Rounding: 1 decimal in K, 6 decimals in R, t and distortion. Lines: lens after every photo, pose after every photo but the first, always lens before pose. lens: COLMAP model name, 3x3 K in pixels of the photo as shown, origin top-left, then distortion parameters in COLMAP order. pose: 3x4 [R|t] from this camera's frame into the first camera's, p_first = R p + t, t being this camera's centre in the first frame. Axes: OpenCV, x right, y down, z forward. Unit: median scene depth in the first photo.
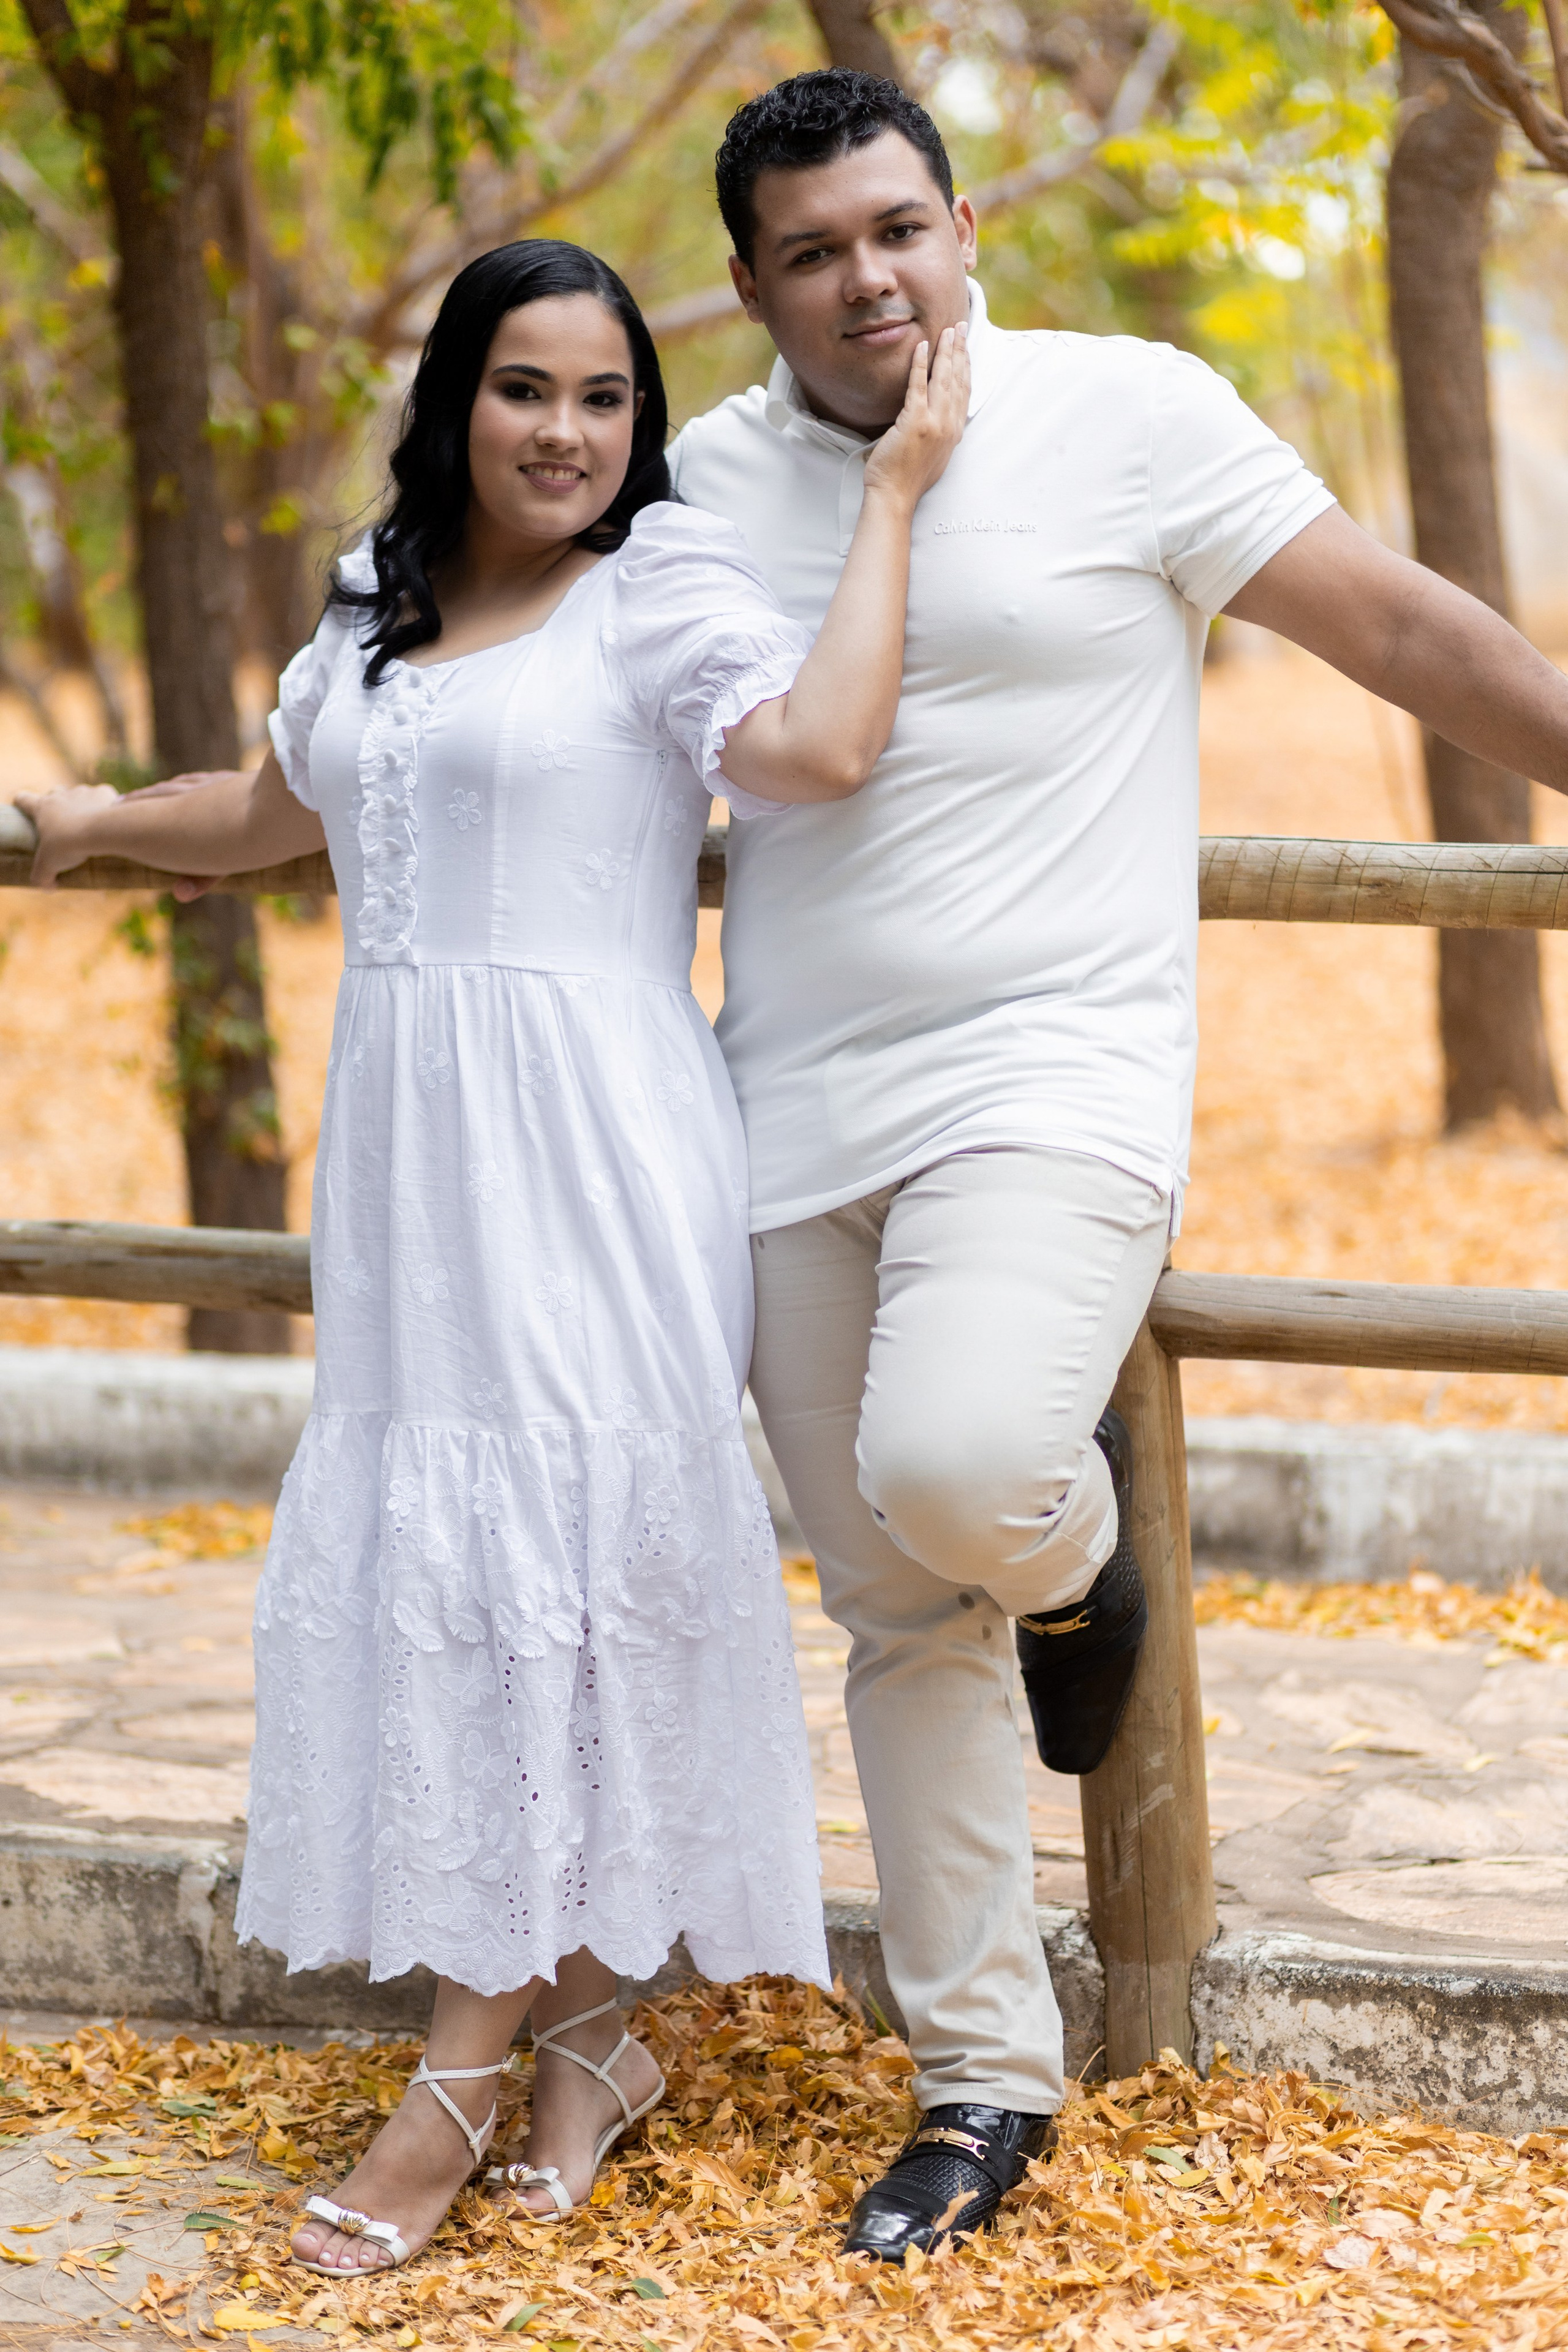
lens RADIAL K [[5744.4, 0, 787.1], [0, 5744.4, 1179.9], [0, 0, 1]] dist [0.071037, 0.000000]
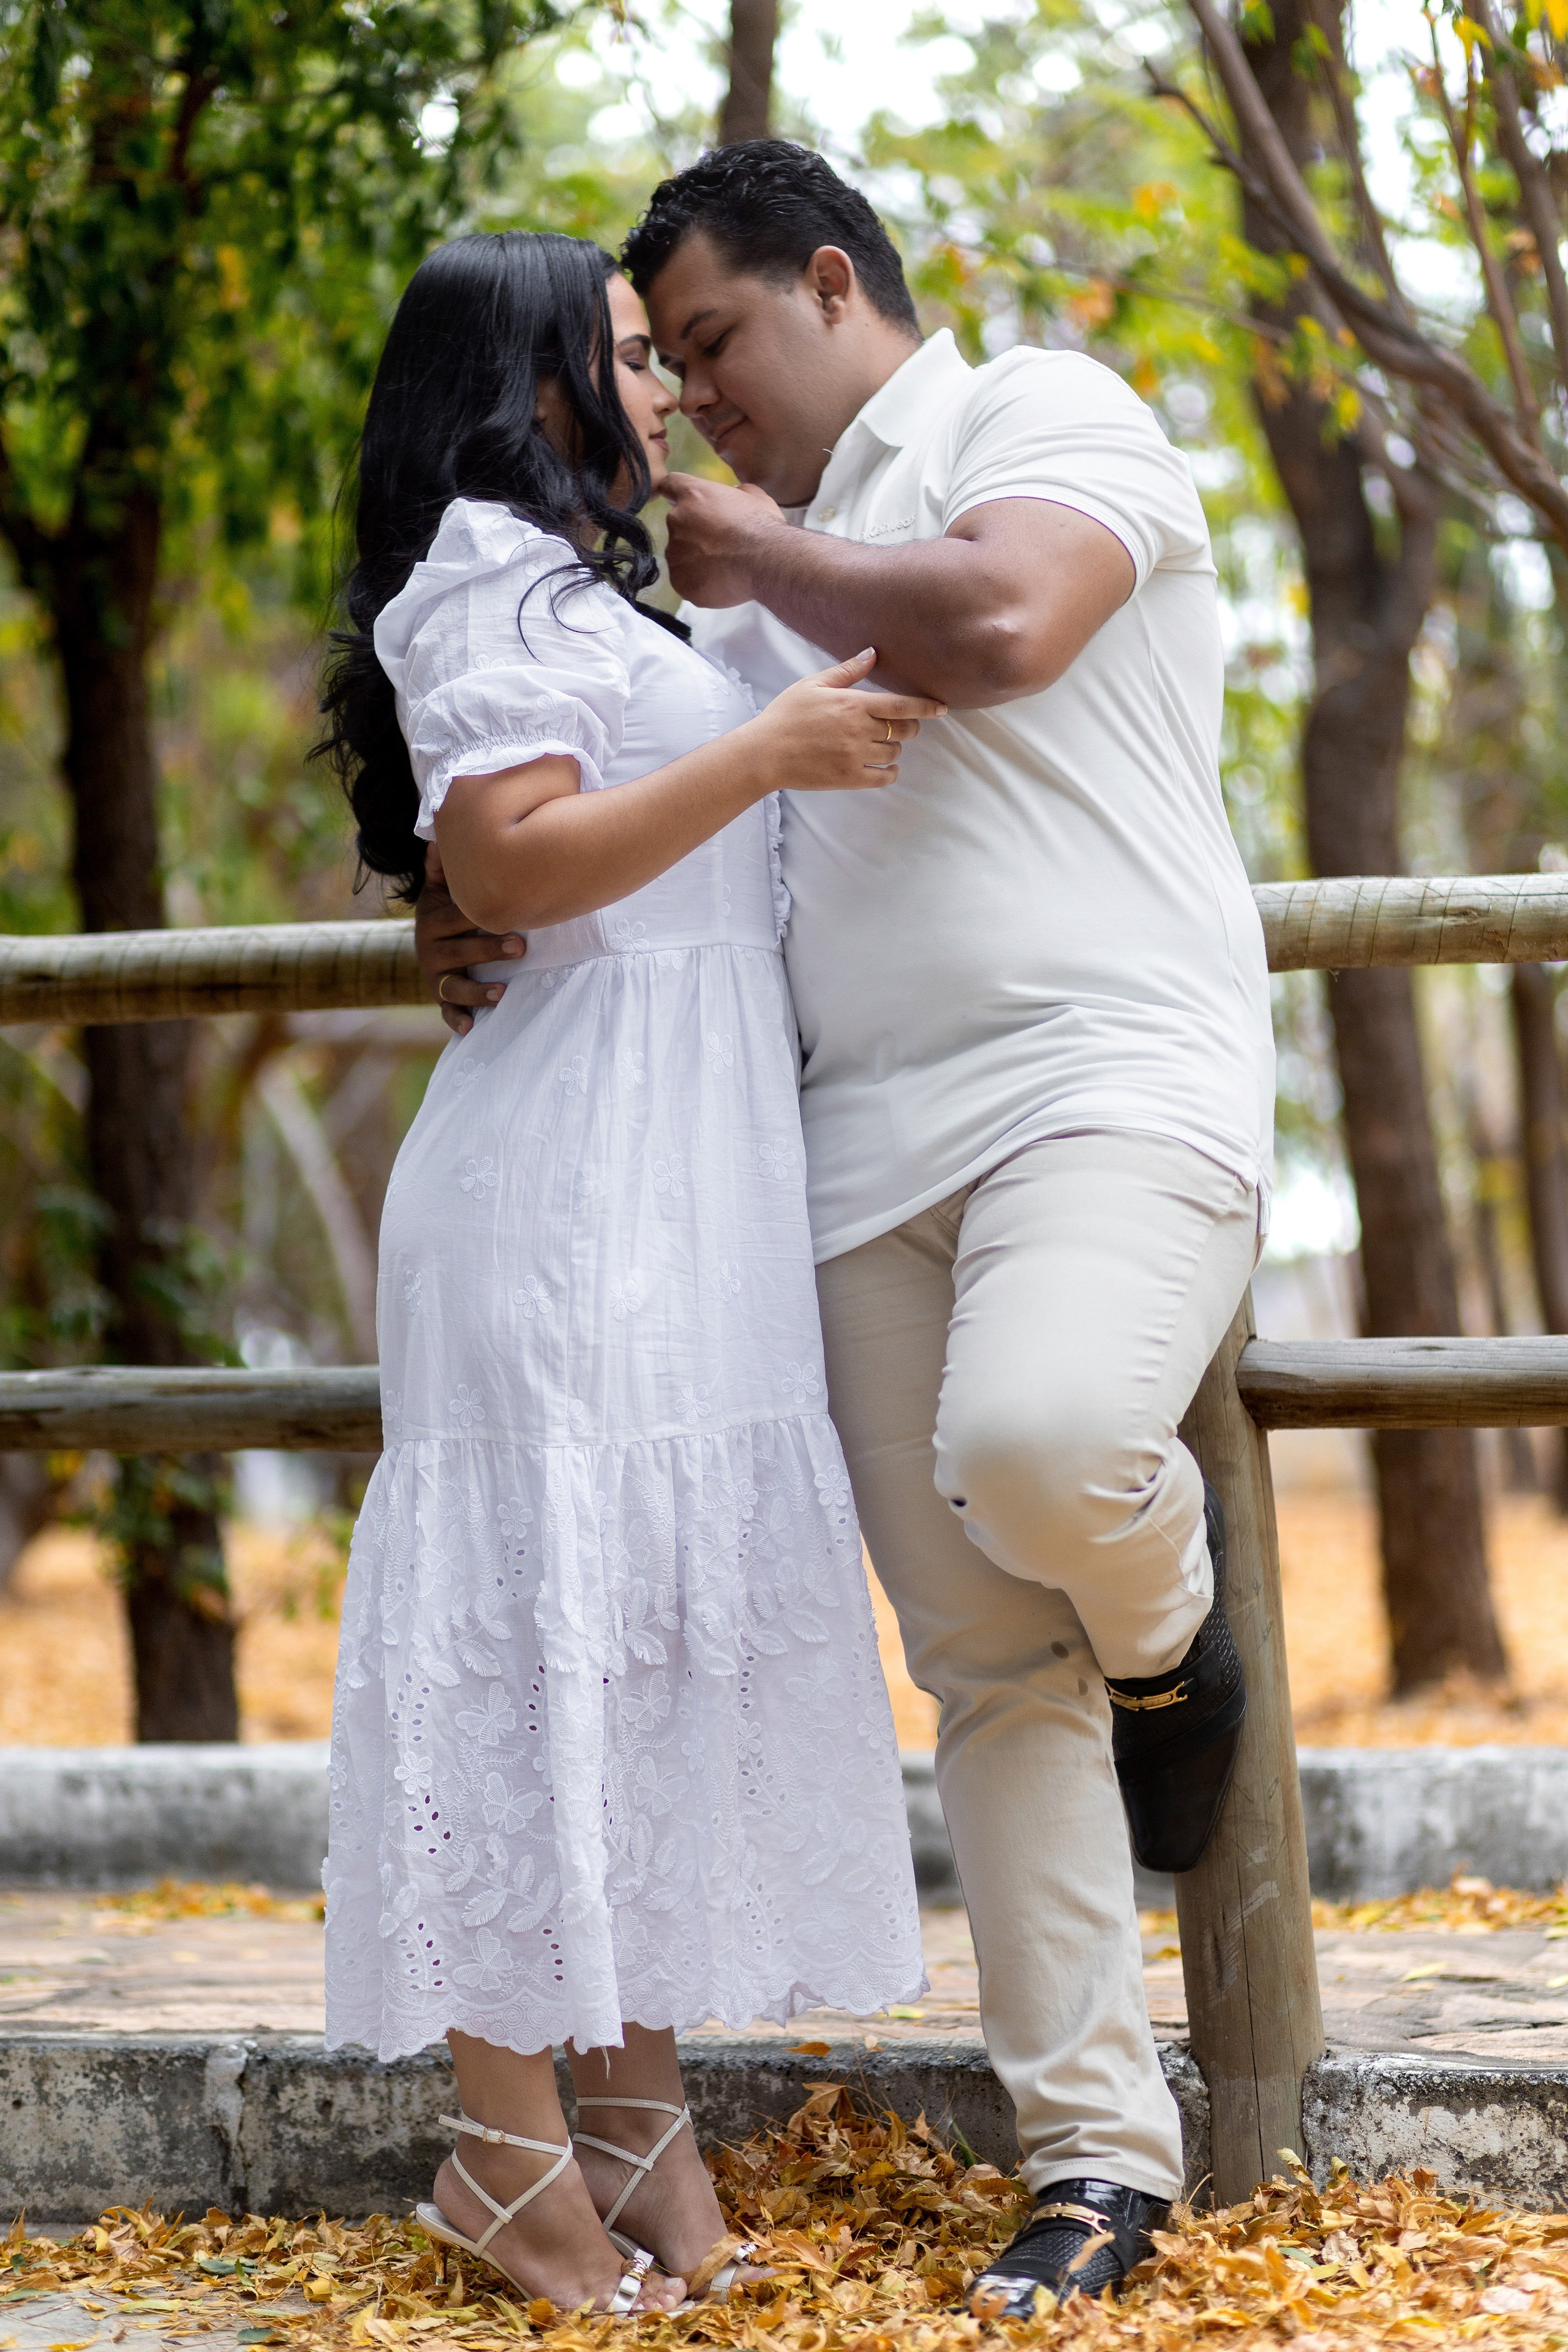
lens RADIAL K [[5744.4, 0, 782.1], [0, 5744.4, 1174.2], [0, 0, 1]] dist [0.071037, 0.000000]
pose [[0.999302, -0.013298, 0.034904, -0.045306], [0.019372, 0.983490, -0.179921, 0.158742], [-0.031935, 0.180472, 0.983062, 0.053107]]
